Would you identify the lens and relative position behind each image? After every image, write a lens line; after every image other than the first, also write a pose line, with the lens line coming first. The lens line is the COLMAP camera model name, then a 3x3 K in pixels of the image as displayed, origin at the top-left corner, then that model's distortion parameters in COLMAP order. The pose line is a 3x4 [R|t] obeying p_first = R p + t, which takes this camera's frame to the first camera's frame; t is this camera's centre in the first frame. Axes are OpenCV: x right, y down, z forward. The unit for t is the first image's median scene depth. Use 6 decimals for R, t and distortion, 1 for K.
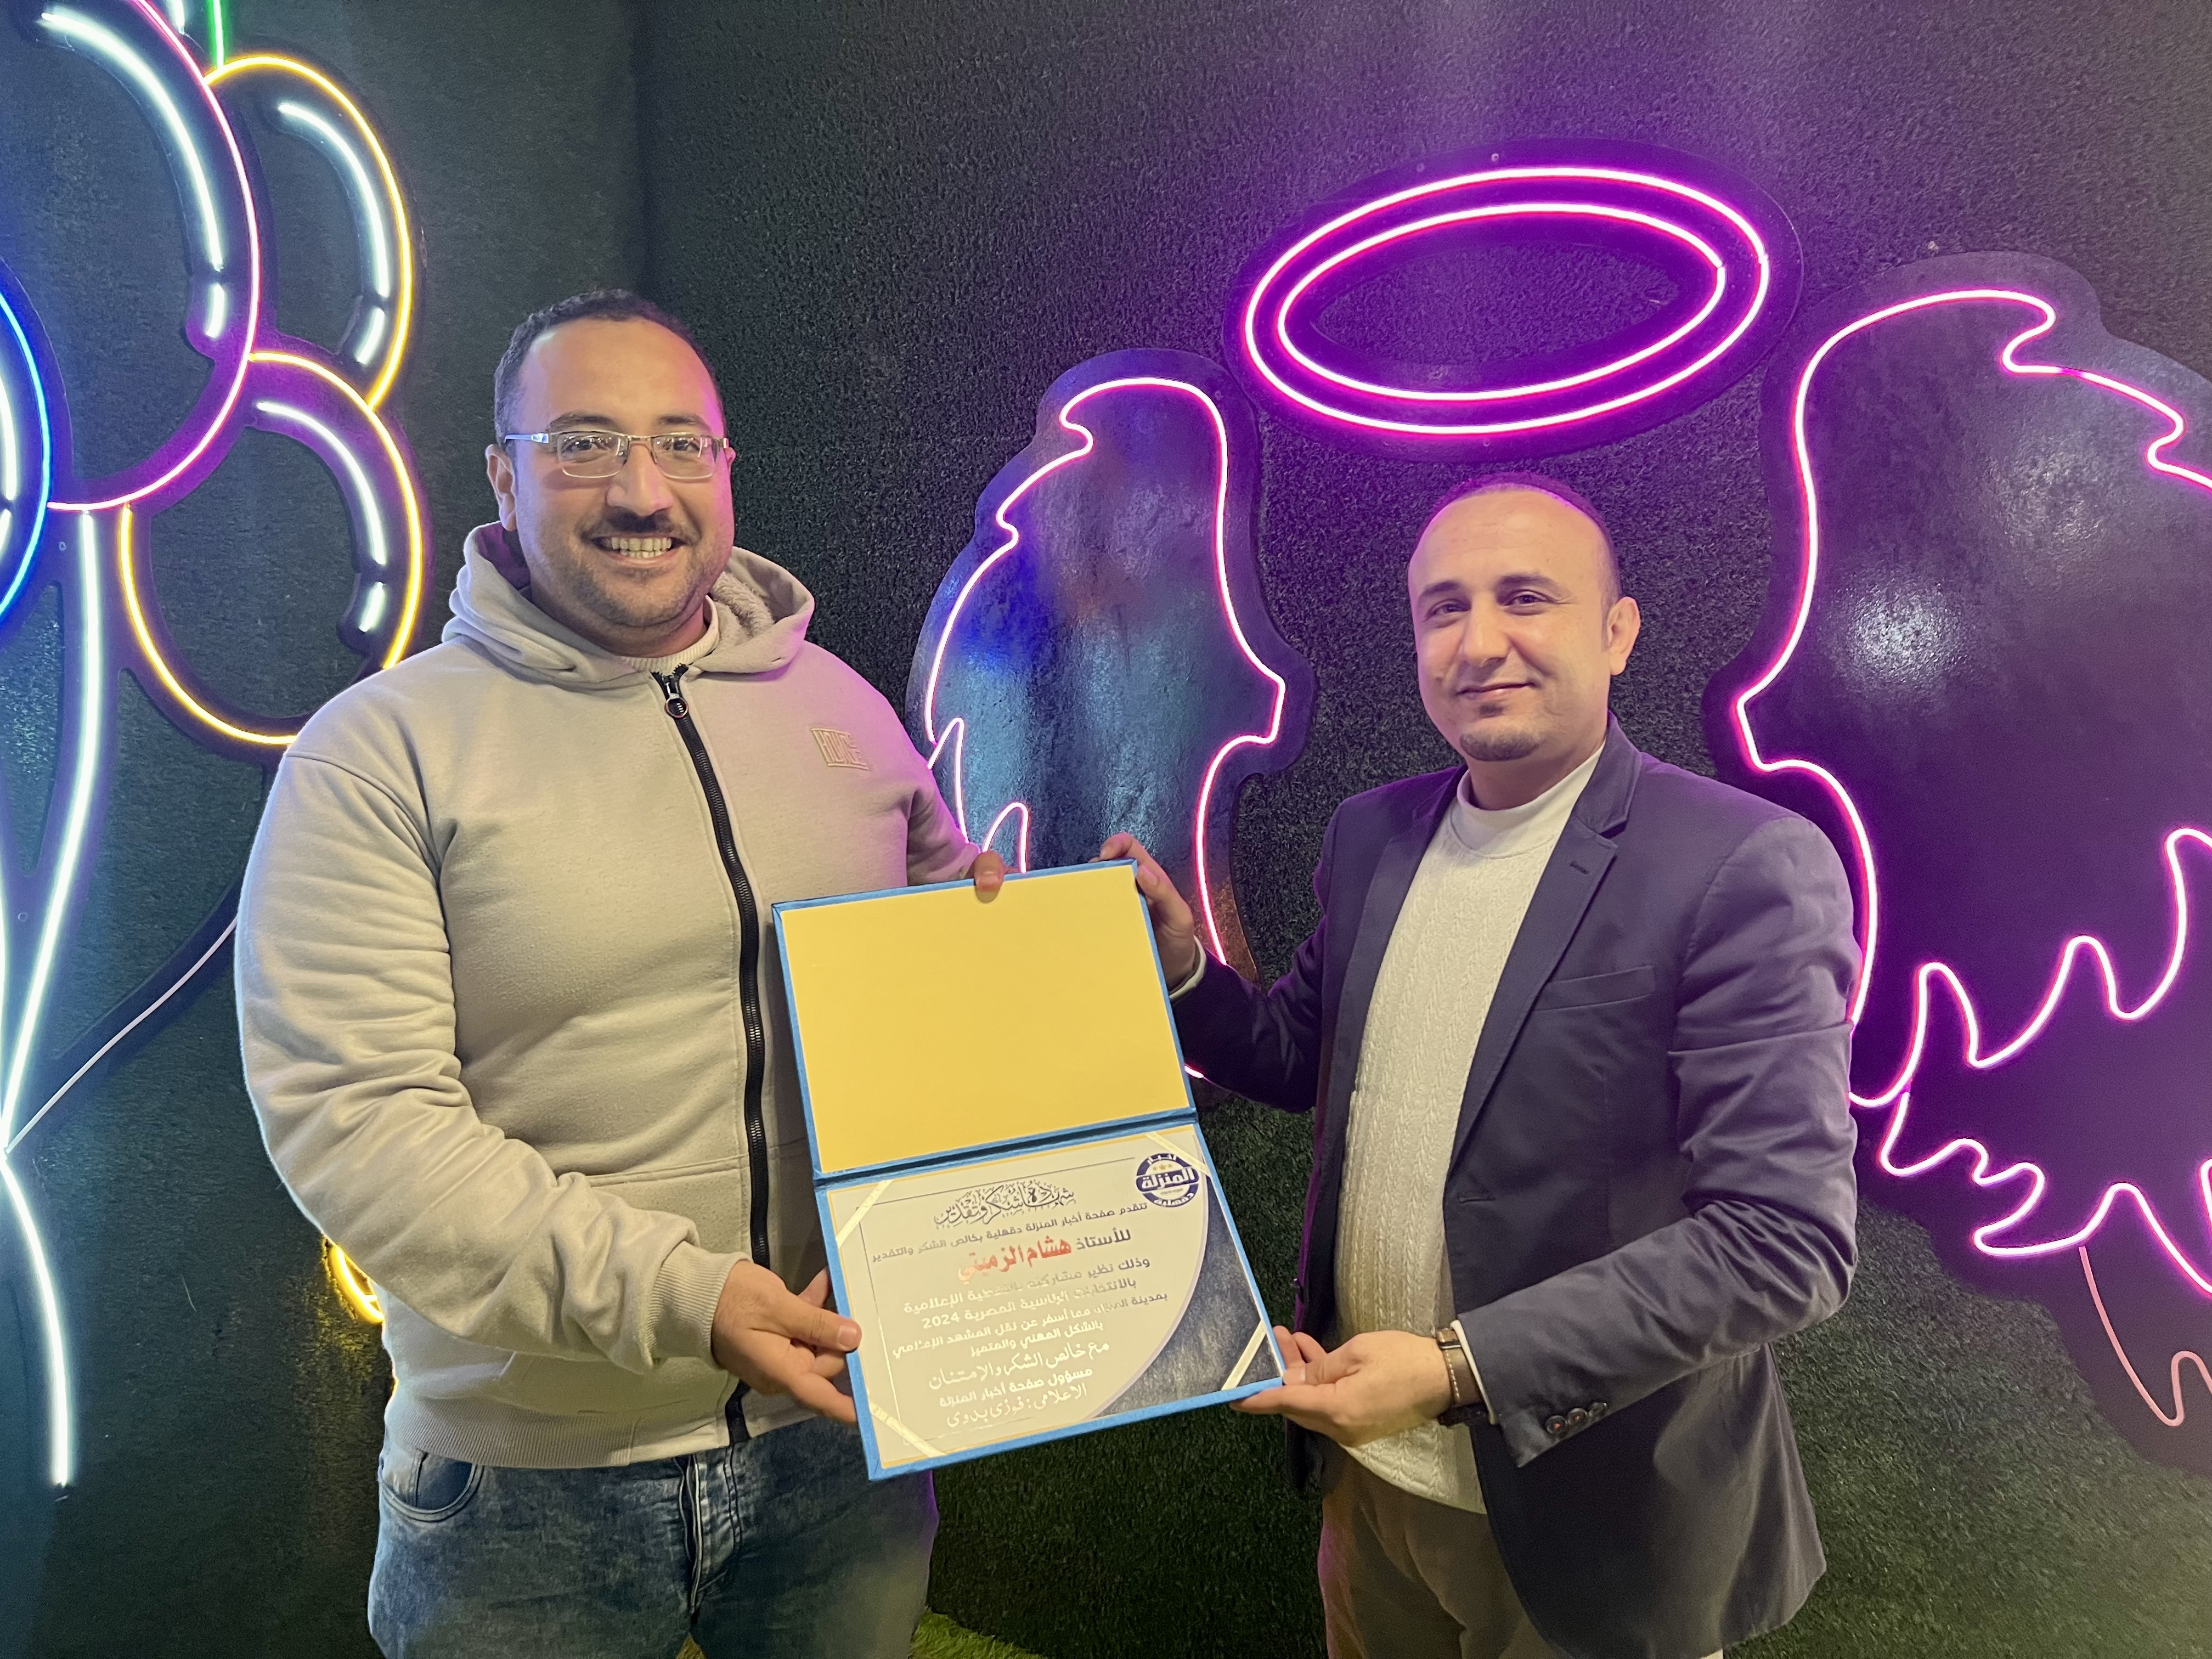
lens RADIAL K [[1691.1, 0, 1089.2], [0, 1691.1, 832.7], [0, 0, 1]] dist [0.066772, -0.065999]
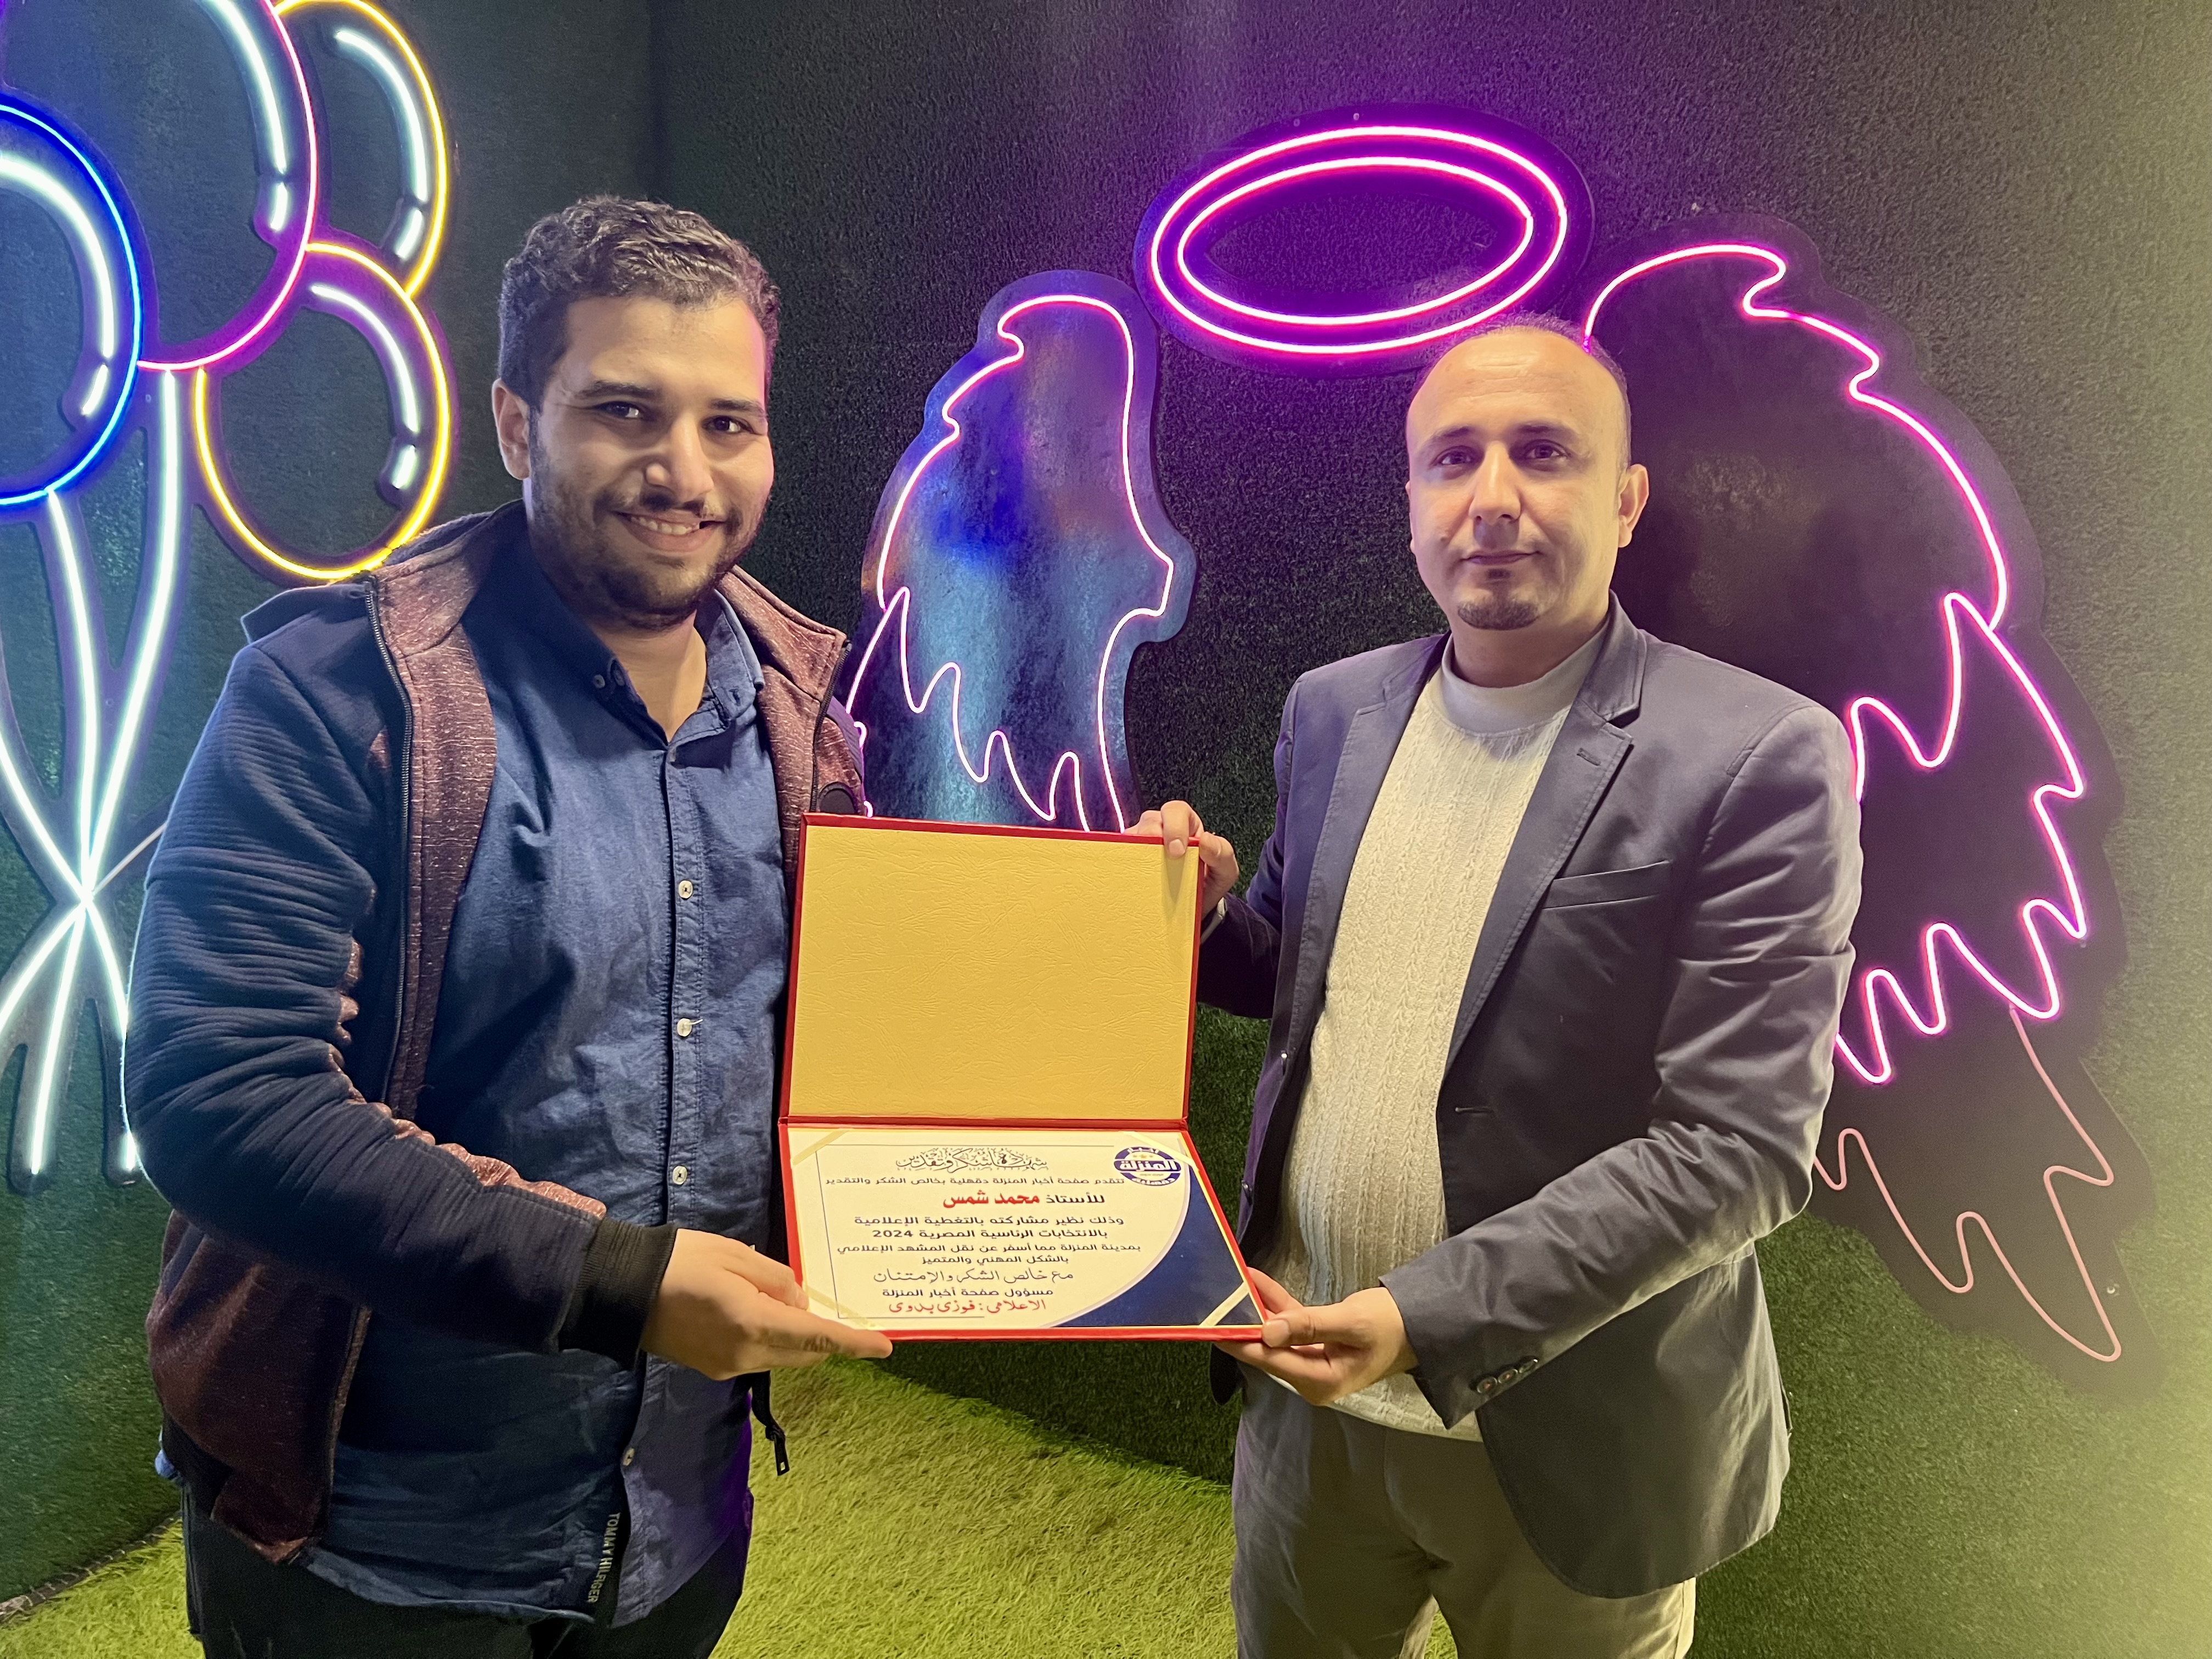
lens RADIAL K [[1691.1, 0, 1101.6], [0, 1691.1, 830.7], [0, 0, 1]] dist [0.066772, -0.065999]
pose [[0.998730, 0.045101, -0.022444, 0.103784], [-0.044310, 0.998420, 0.034556, 0.059602], [0.023967, -0.033518, 0.999151, -0.184973]]
